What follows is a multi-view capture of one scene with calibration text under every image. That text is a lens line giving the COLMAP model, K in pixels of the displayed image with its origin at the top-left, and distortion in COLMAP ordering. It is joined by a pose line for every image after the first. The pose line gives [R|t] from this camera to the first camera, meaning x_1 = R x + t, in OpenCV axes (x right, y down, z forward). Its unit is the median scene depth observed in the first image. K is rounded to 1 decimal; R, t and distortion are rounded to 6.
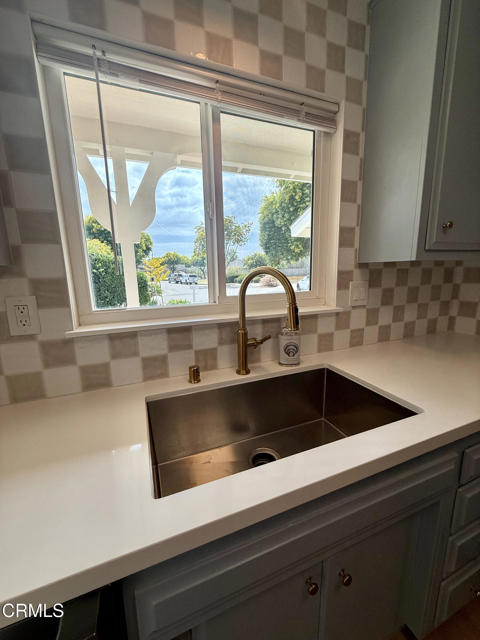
lens RADIAL K [[249.8, 0, 240.0], [0, 249.8, 320.0], [0, 0, 1]] dist [-0.024859, -0.000113]
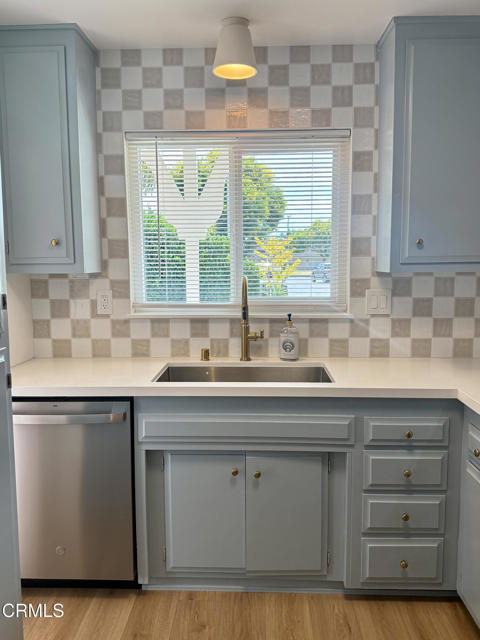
lens RADIAL K [[543.7, 0, 240.0], [0, 543.7, 320.0], [0, 0, 1]] dist [0.001986, 0.000602]
pose [[0.917462, 0.058284, -0.393530, 1.041935], [-0.089270, 0.994145, -0.060885, 0.183045], [0.387678, 0.090990, 0.917293, -1.491095]]
